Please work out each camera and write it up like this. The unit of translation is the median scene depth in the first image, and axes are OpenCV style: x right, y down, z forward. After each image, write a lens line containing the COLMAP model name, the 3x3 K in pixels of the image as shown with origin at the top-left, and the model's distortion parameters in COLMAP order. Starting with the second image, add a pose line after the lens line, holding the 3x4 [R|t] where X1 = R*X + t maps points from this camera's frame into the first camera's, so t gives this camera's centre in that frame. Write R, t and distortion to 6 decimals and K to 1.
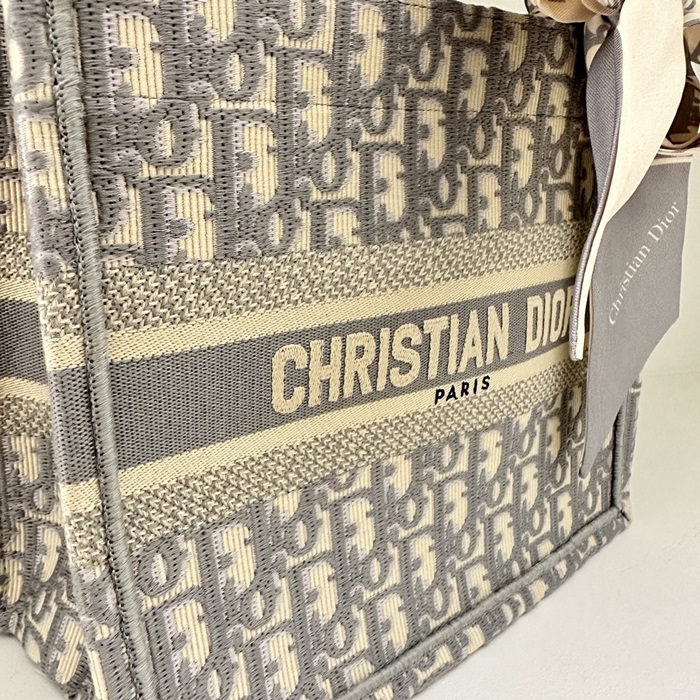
lens RADIAL K [[742.3, 0, 346.0], [0, 742.3, 337.6], [0, 0, 1]] dist [0.008583, 0.000000]
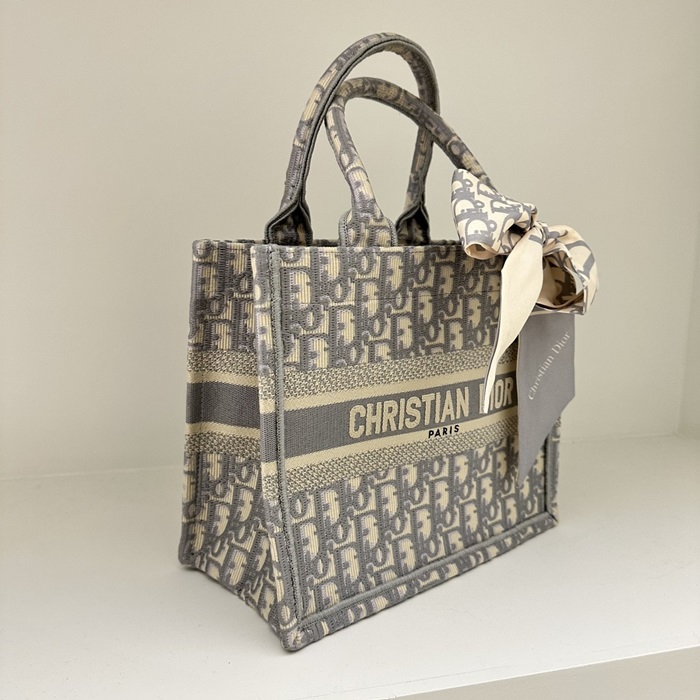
lens RADIAL K [[693.3, 0, 350.8], [0, 693.3, 347.1], [0, 0, 1]] dist [0.083304, 0.000000]
pose [[0.998806, 0.009012, -0.048005, -0.000268], [-0.013526, 0.995429, -0.094539, 0.027991], [0.046933, 0.095075, 0.994363, -0.918487]]
